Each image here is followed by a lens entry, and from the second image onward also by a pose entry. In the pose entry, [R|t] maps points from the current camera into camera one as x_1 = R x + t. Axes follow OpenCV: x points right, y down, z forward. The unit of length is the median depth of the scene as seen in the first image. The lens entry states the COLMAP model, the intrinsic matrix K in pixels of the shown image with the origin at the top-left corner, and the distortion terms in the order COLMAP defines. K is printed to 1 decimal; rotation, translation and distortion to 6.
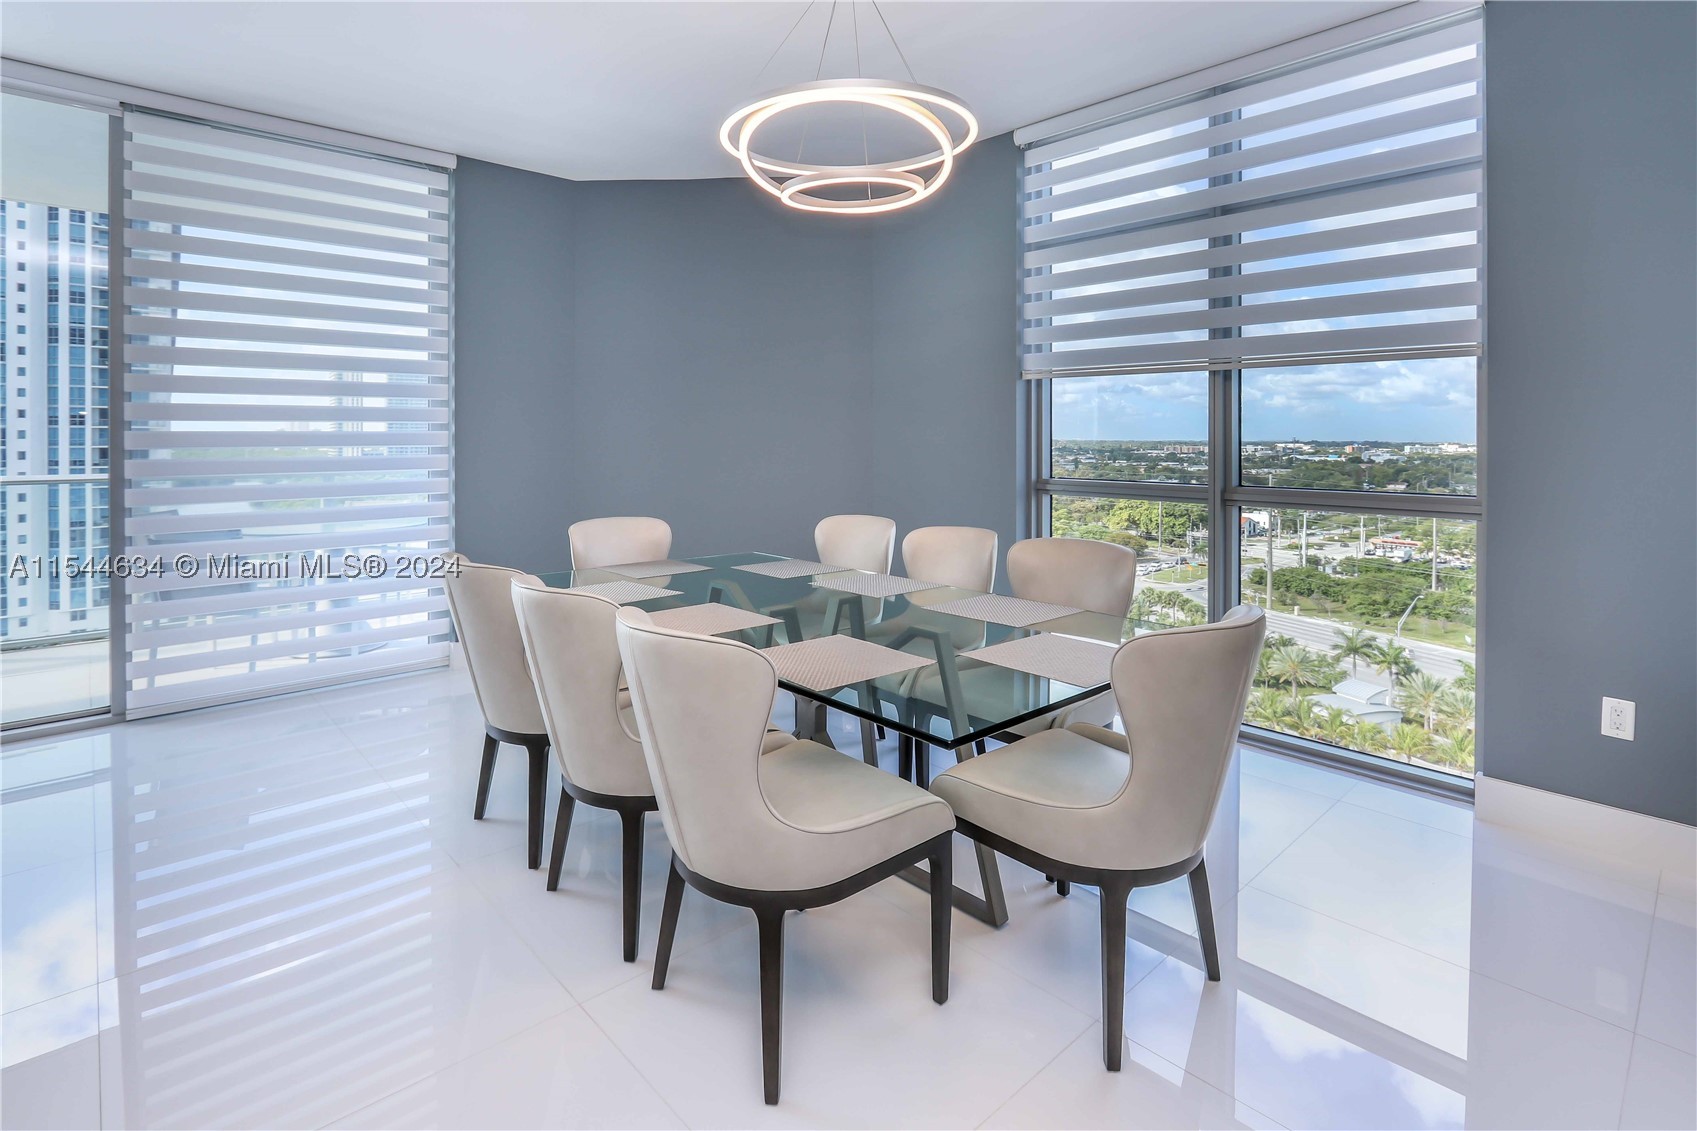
lens RADIAL K [[814.7, 0, 842.2], [0, 814.7, 435.6], [0, 0, 1]] dist [-0.022166, 0.000801]
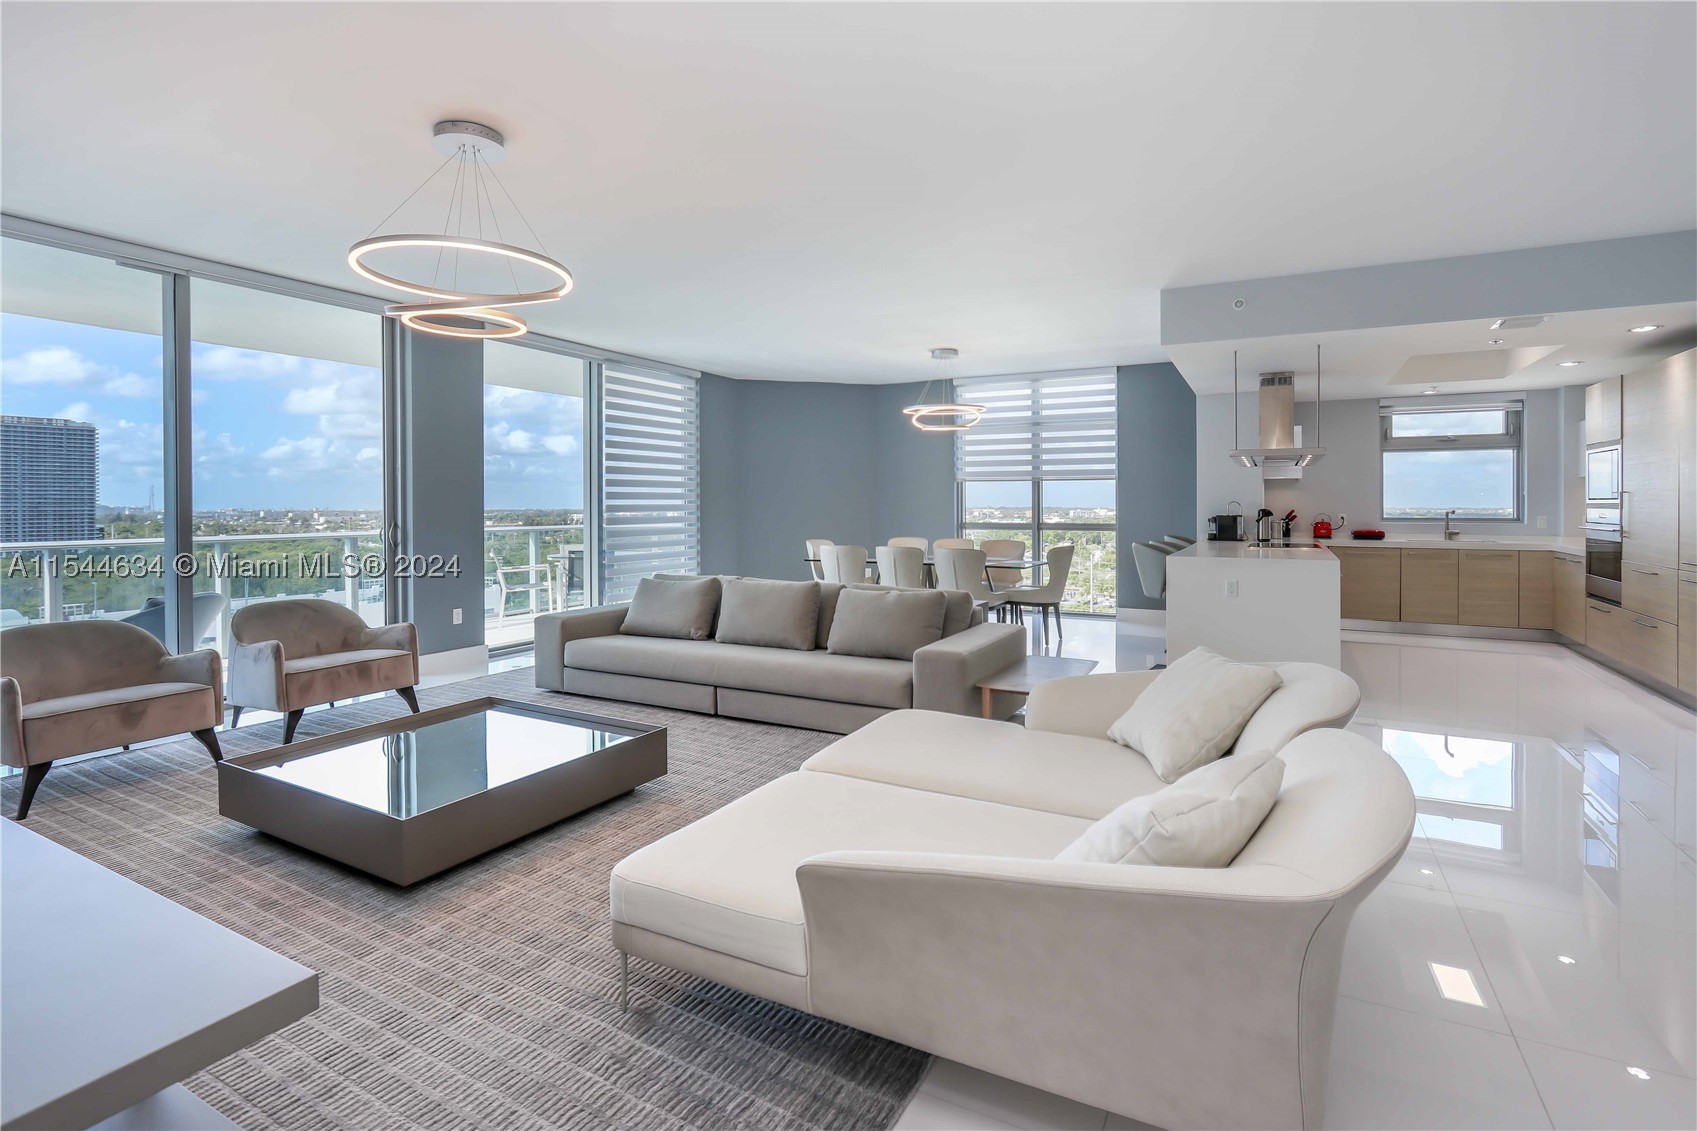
lens RADIAL K [[789.5, 0, 853.1], [0, 789.5, 508.5], [0, 0, 1]] dist [-0.000474, -0.000146]
pose [[0.941828, -0.010031, 0.335945, -0.967248], [0.008559, 0.999946, 0.005863, -0.008805], [-0.335986, -0.002647, 0.941863, -1.250905]]
